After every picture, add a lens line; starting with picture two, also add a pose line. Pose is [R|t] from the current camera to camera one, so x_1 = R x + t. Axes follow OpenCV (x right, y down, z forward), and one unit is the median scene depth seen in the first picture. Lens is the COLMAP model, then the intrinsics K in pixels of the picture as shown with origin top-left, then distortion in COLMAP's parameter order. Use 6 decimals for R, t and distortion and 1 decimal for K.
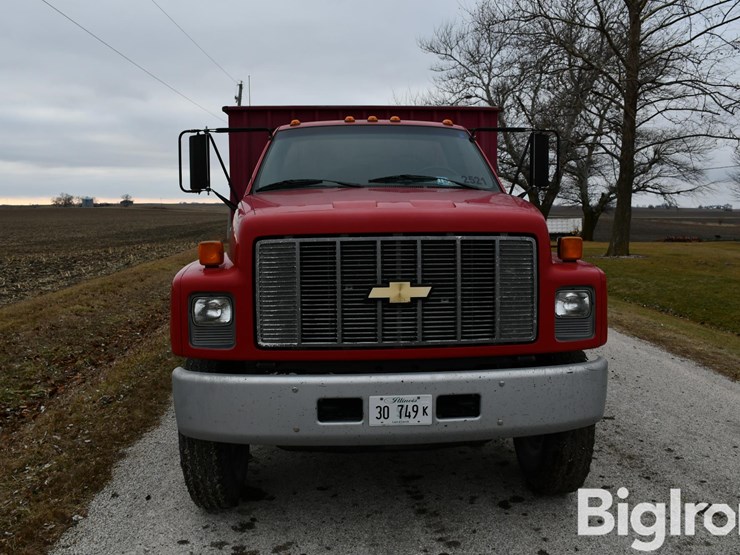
lens RADIAL K [[650.1, 0, 363.3], [0, 650.1, 284.3], [0, 0, 1]] dist [-0.153021, 0.114404]
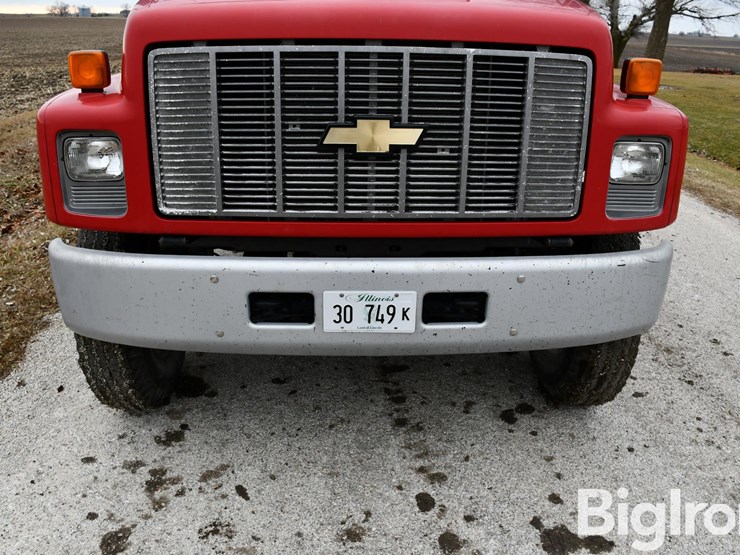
lens RADIAL K [[650.1, 0, 363.3], [0, 650.1, 284.3], [0, 0, 1]] dist [-0.153021, 0.114404]
pose [[0.999494, 0.030822, -0.007796, 0.054524], [-0.027576, 0.962493, 0.269903, -0.017868], [0.015823, -0.269551, 0.962856, 0.340183]]
